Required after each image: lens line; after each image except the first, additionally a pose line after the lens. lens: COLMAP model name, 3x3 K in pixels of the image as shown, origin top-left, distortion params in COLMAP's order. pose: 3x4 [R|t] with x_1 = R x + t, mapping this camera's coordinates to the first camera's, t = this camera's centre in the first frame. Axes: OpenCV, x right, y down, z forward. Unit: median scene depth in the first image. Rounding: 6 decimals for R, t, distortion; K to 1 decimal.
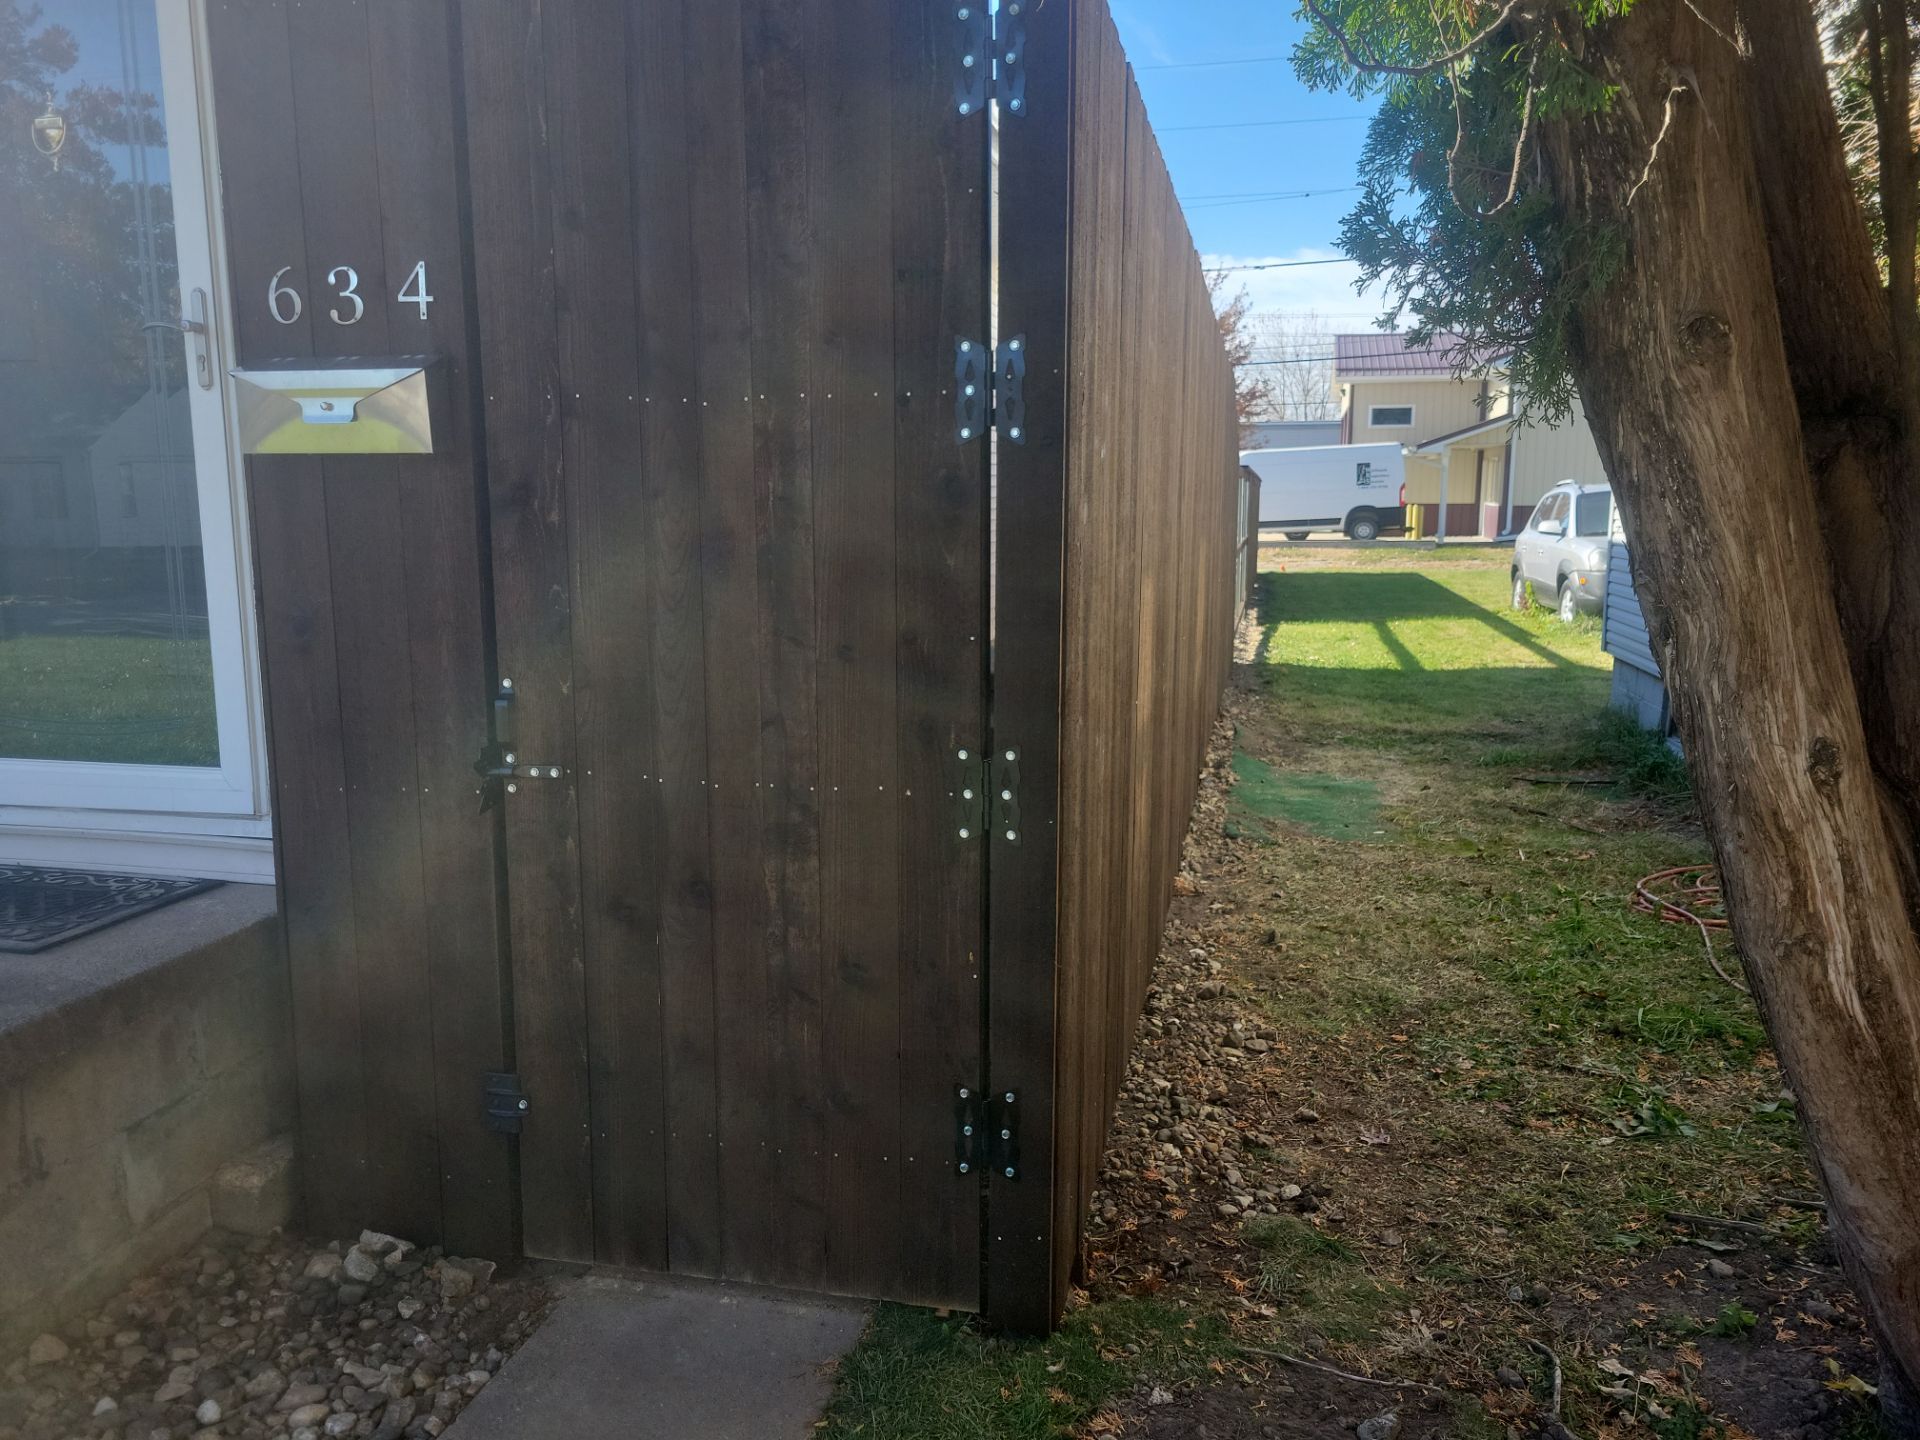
lens RADIAL K [[1468.0, 0, 936.2], [0, 1468.0, 714.0], [0, 0, 1]] dist [0.050071, -0.020863]
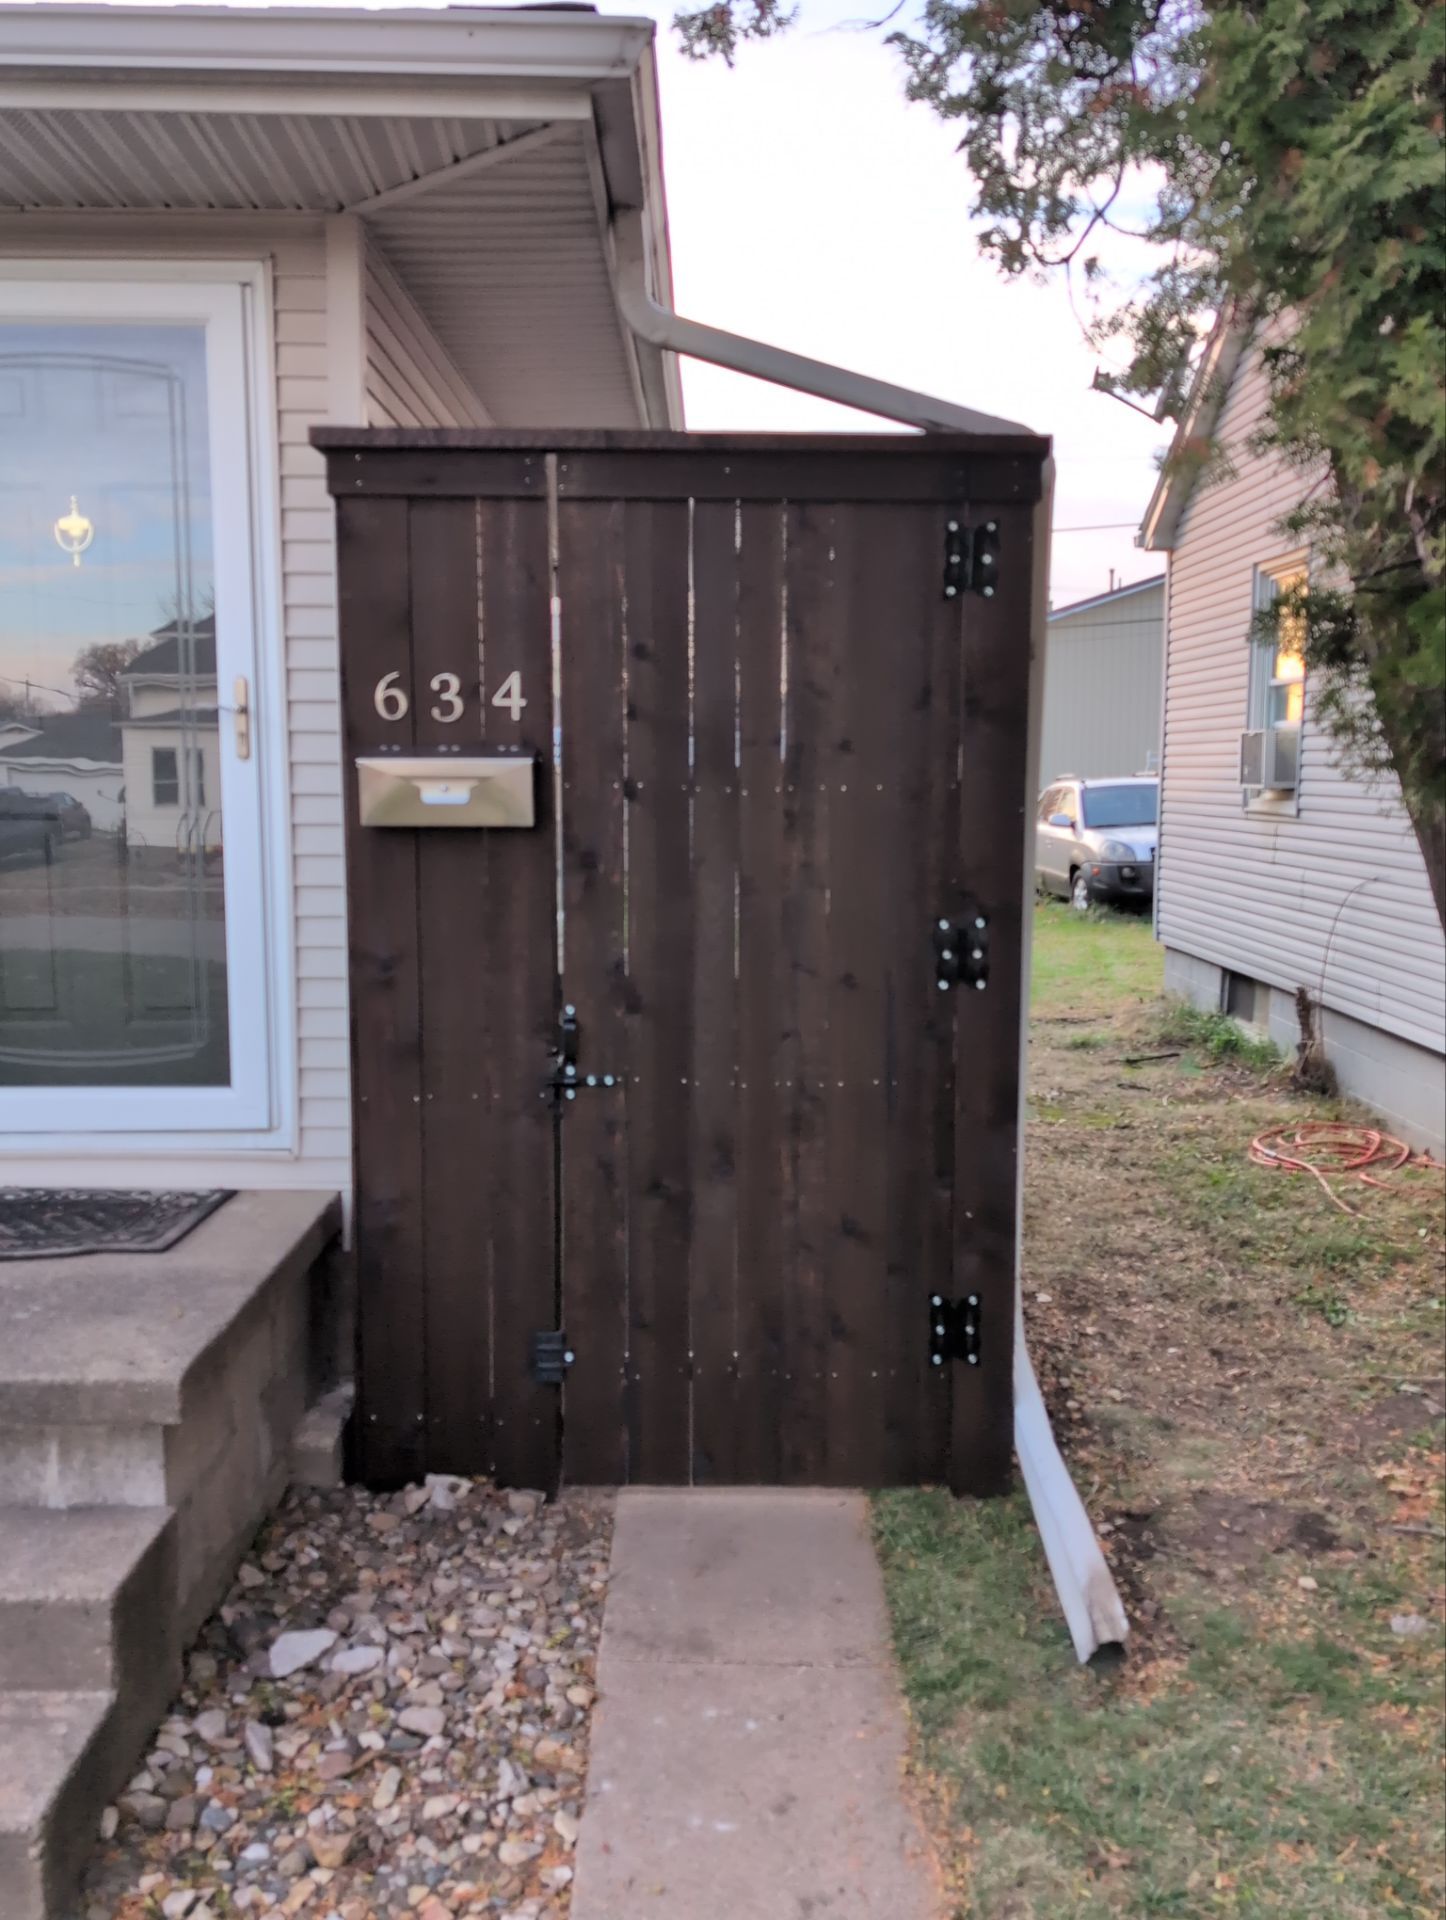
lens RADIAL K [[1618.1, 0, 722.1], [0, 1618.1, 934.0], [0, 0, 1]] dist [0.030730, -0.029014]
pose [[0.973123, -0.021697, 0.229262, -0.477914], [0.032201, 0.998591, -0.042177, -0.019520], [-0.228024, 0.048426, 0.972450, -0.353319]]
